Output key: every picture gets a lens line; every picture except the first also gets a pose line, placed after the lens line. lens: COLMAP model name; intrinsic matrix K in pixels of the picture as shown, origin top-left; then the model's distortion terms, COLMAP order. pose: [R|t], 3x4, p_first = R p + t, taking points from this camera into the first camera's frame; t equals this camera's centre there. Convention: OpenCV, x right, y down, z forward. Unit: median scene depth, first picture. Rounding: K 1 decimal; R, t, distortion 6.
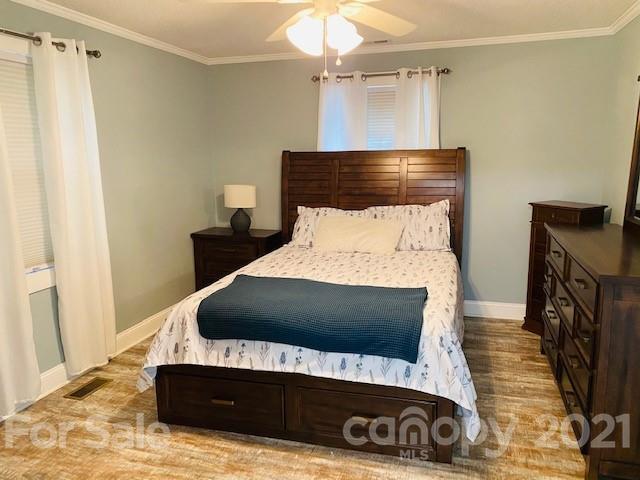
lens RADIAL K [[496.6, 0, 320.4], [0, 496.6, 242.7], [0, 0, 1]] dist [0.051651, -0.044685]
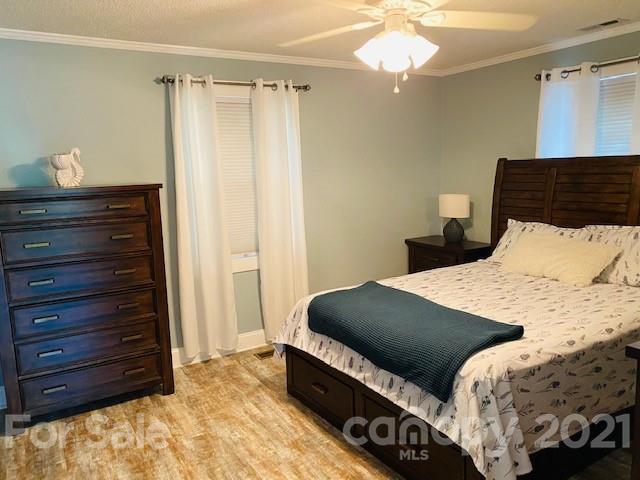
lens RADIAL K [[496.6, 0, 316.8], [0, 496.6, 239.4], [0, 0, 1]] dist [0.051651, -0.044685]
pose [[0.744259, 0.085769, -0.662361, 0.455273], [-0.094121, 0.995292, 0.023122, -0.037720], [0.661226, 0.045134, 0.748828, 0.125052]]
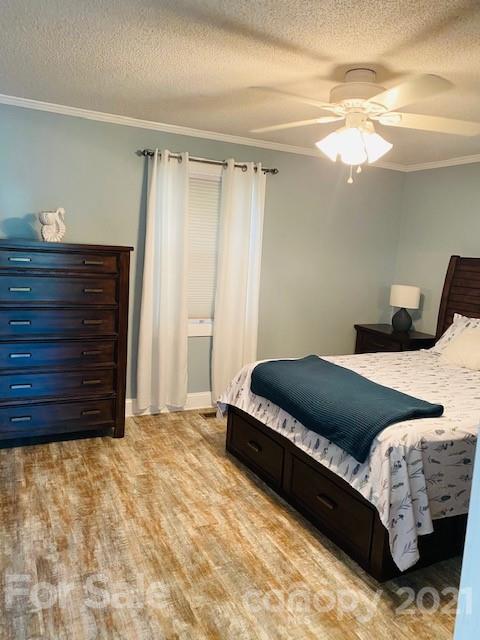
lens RADIAL K [[496.6, 0, 244.8], [0, 496.6, 319.8], [0, 0, 1]] dist [0.051651, -0.044685]
pose [[0.687490, 0.159705, -0.708415, 0.535603], [-0.197110, 0.979934, 0.029629, -0.017885], [0.698931, 0.119266, 0.705174, 0.074590]]
